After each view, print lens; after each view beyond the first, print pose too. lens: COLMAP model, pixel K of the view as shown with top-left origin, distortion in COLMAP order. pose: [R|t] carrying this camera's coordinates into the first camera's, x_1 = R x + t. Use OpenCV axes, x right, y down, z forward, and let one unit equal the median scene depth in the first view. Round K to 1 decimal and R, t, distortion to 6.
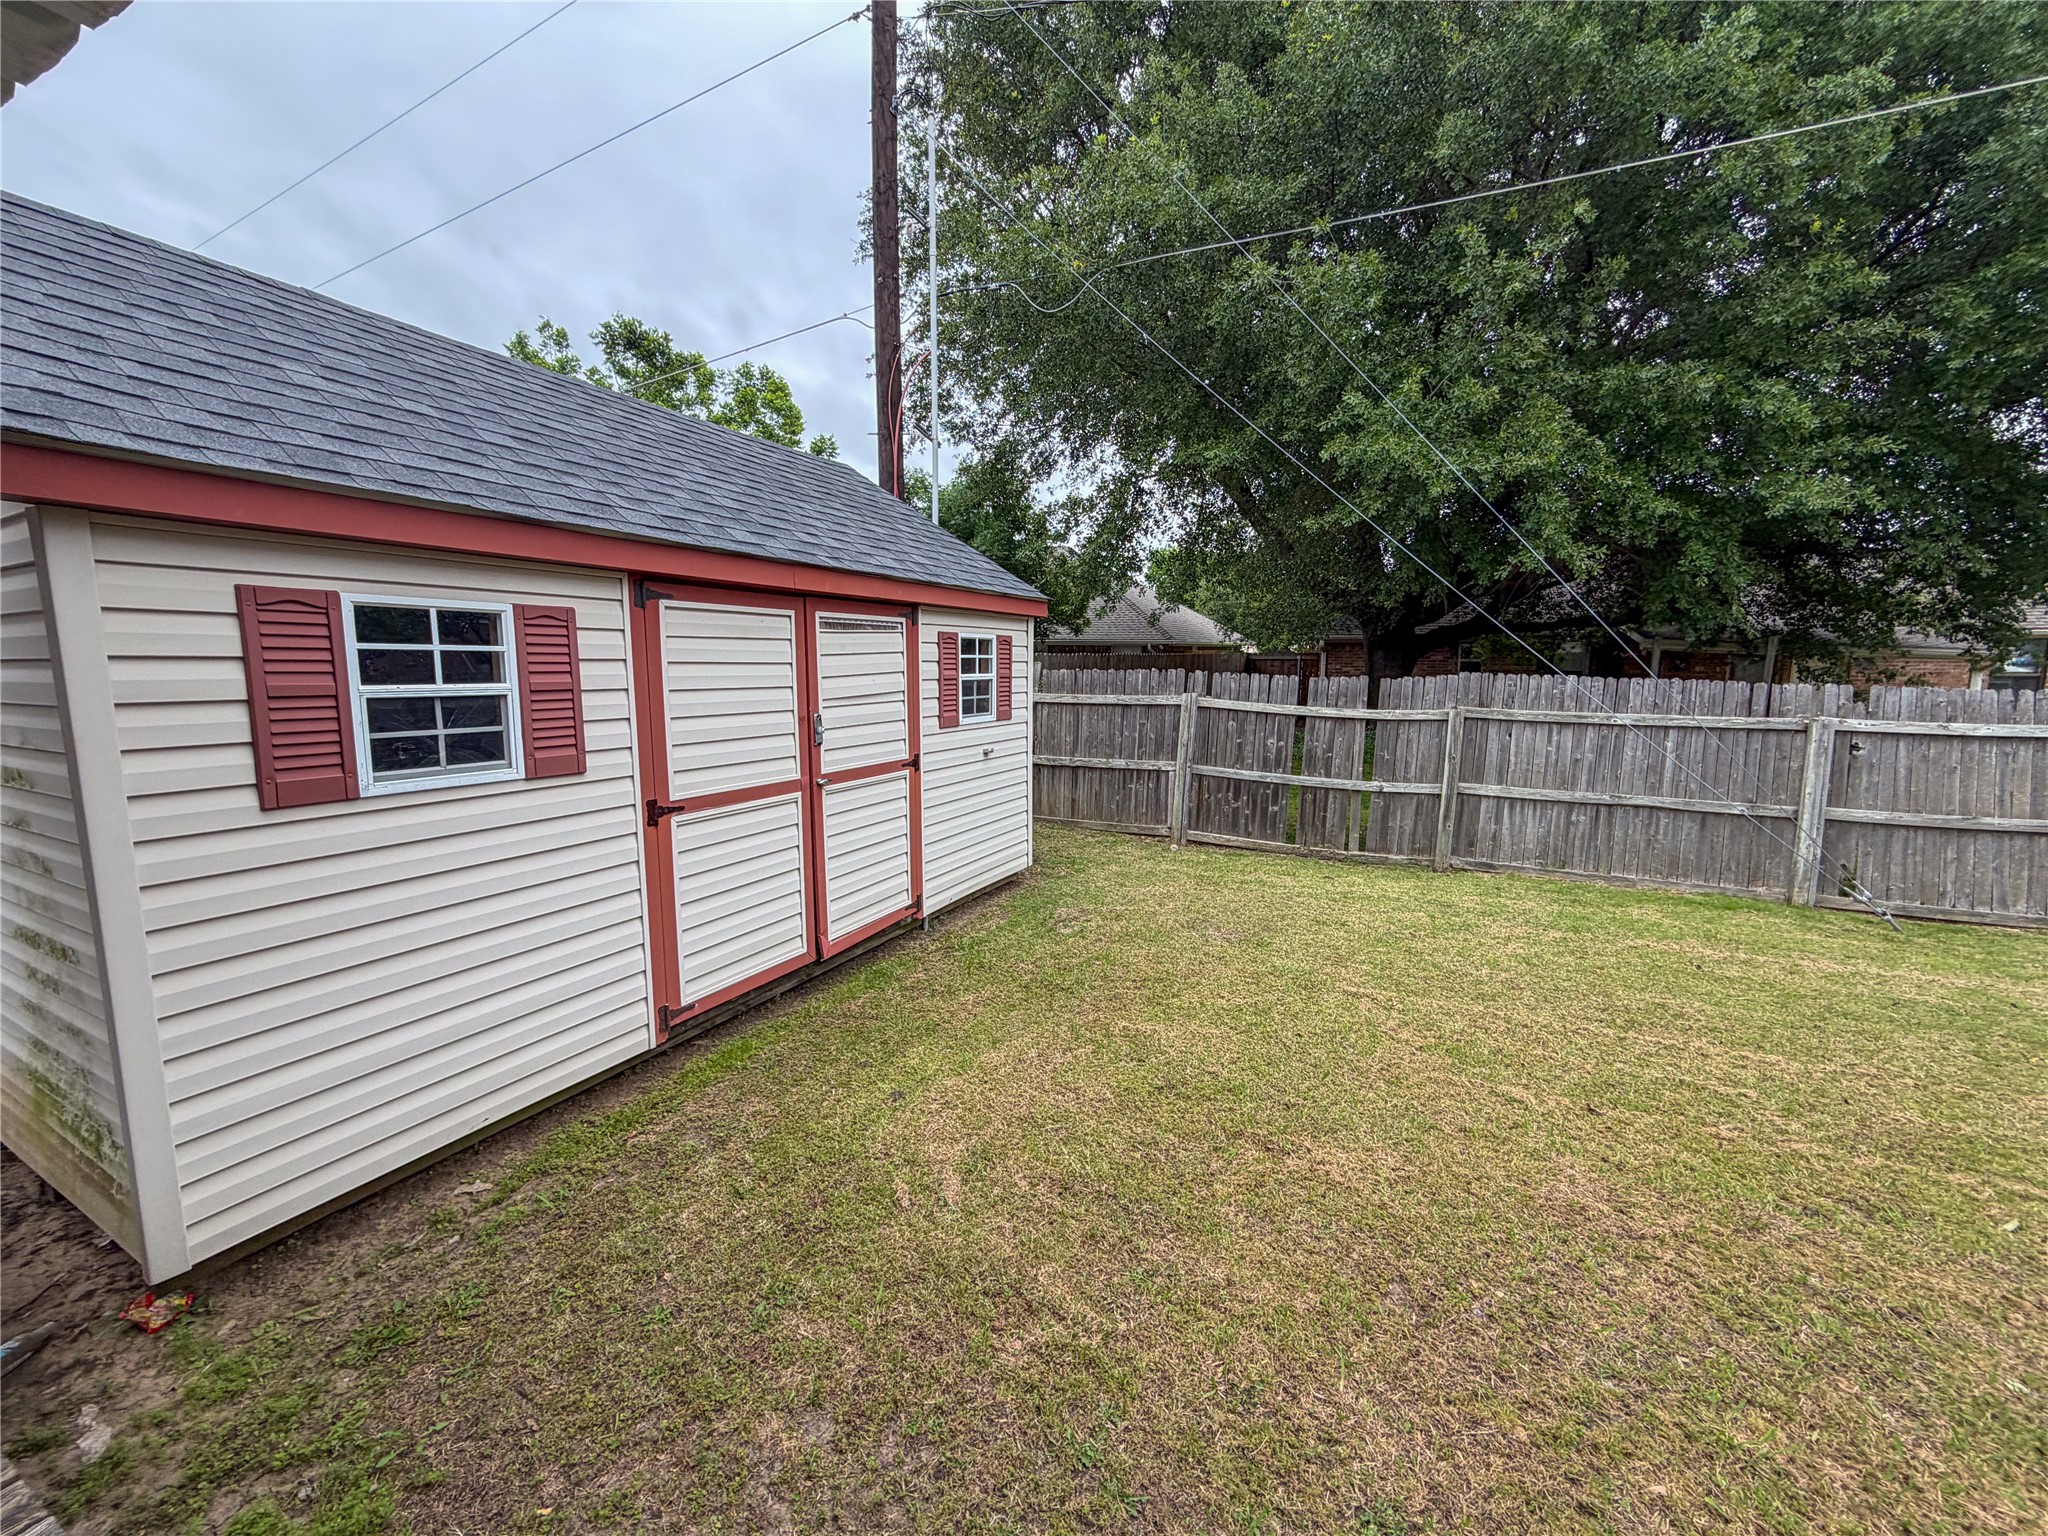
lens RADIAL K [[814.5, 0, 1021.0], [0, 814.5, 769.1], [0, 0, 1]] dist [-0.001552, 0.000588]
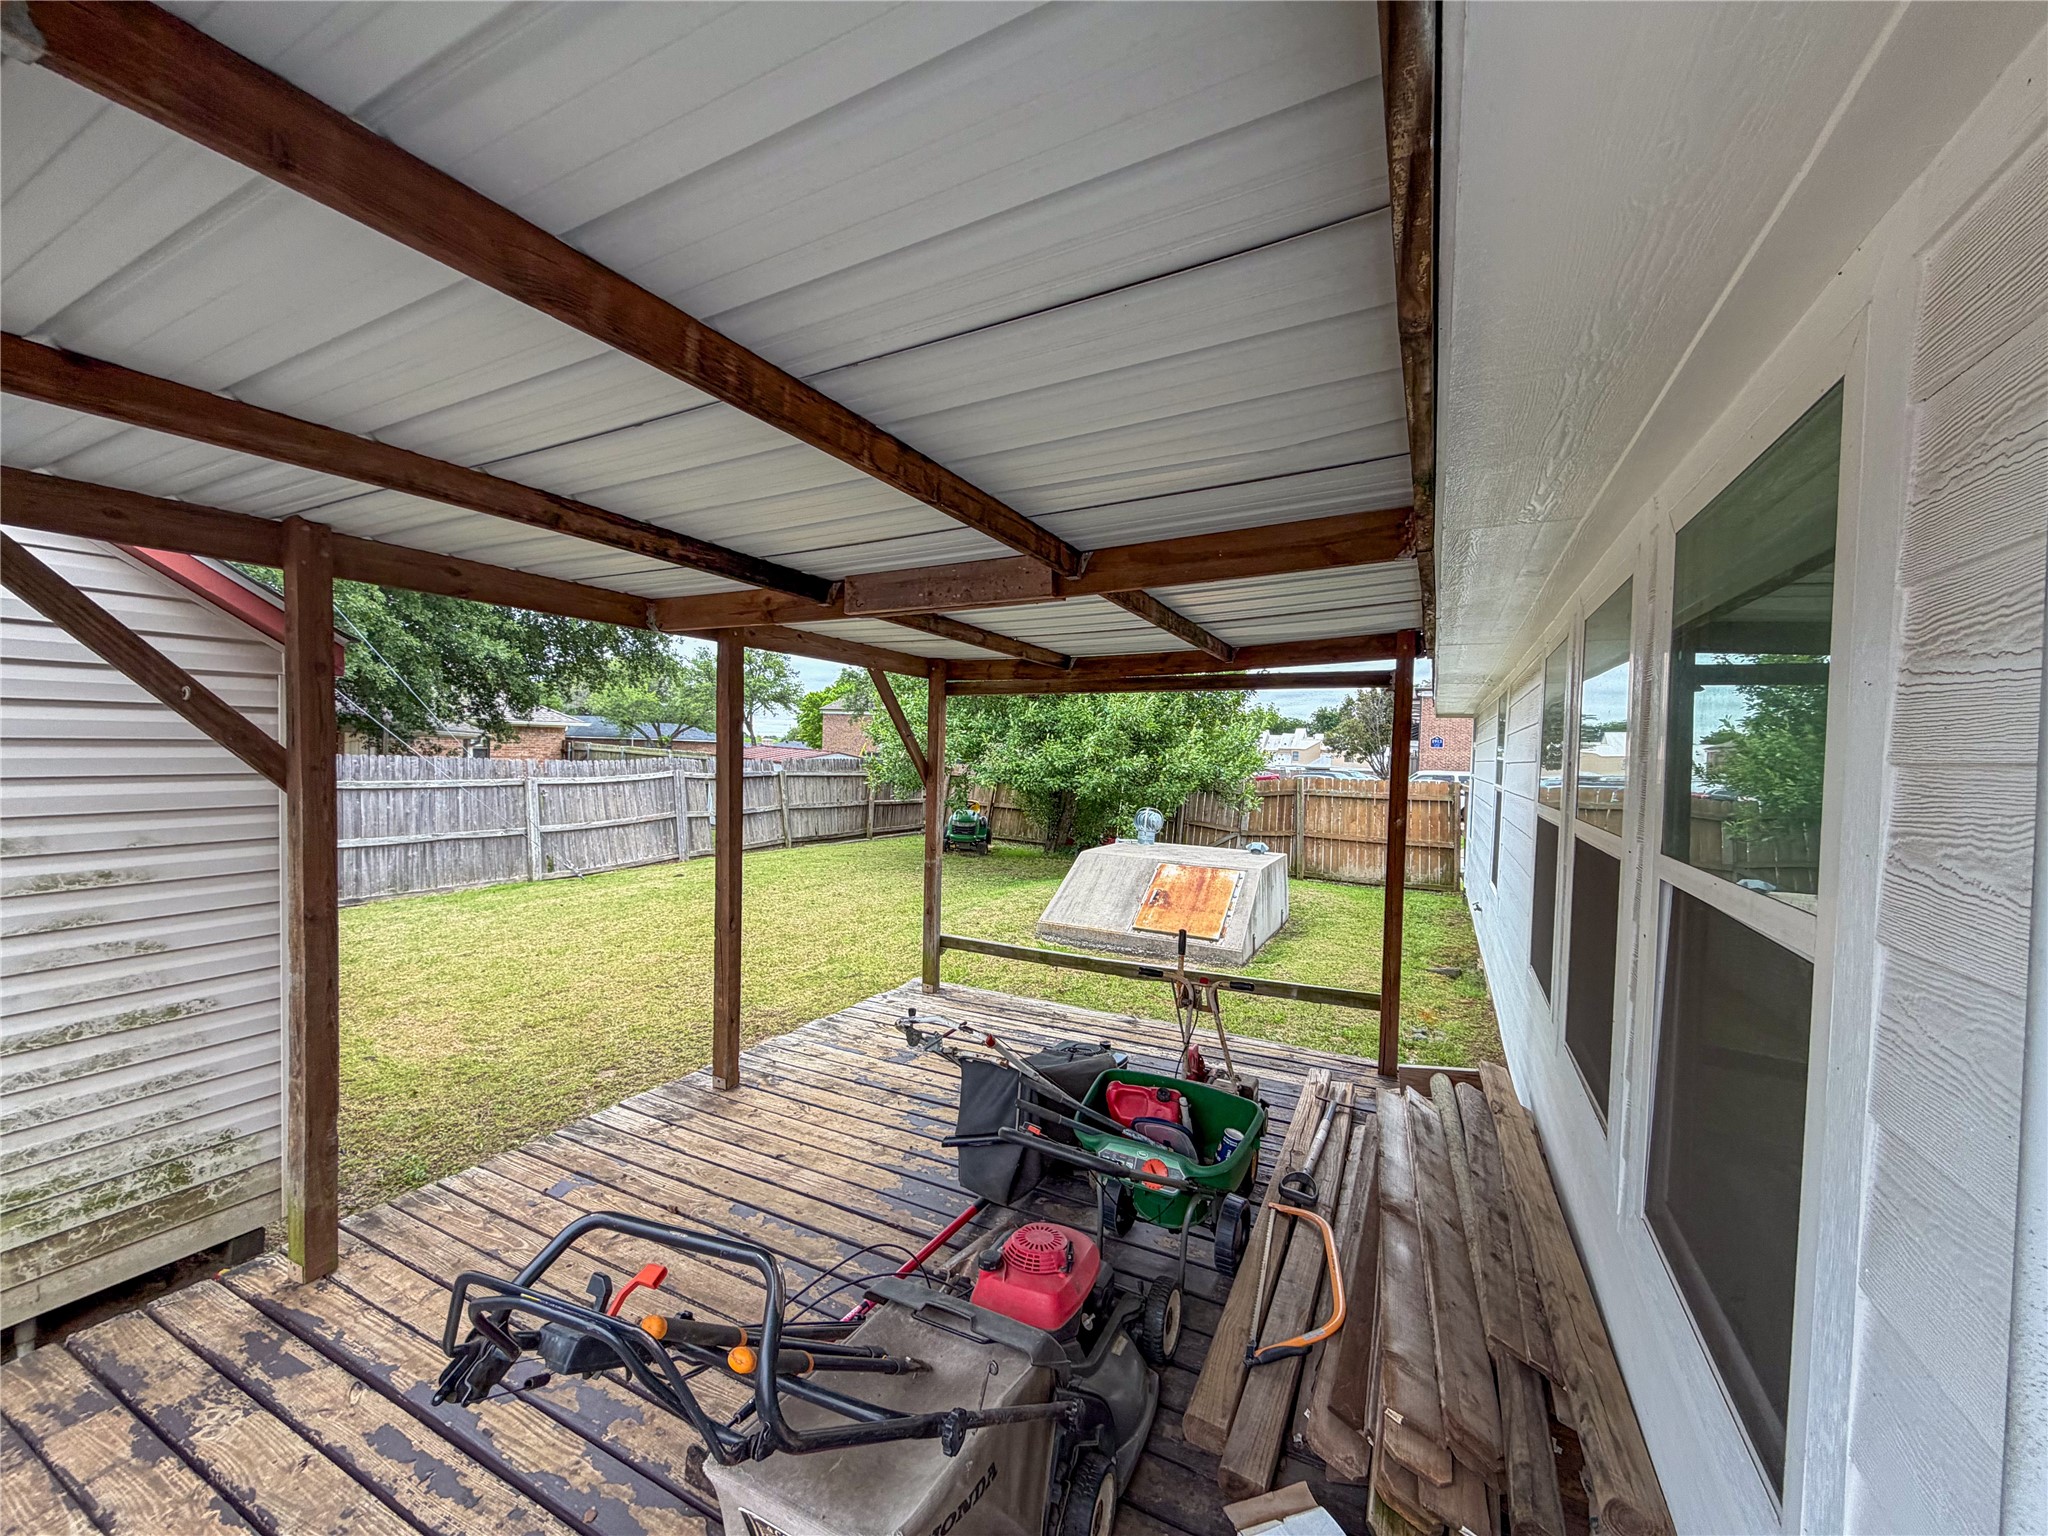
lens RADIAL K [[814.5, 0, 1019.9], [0, 814.5, 775.4], [0, 0, 1]] dist [-0.001552, 0.000588]
pose [[-0.011045, -0.034115, 0.999357, -0.765512], [0.107949, 0.993536, 0.035110, -0.012119], [-0.994095, 0.108267, -0.007291, -0.071832]]
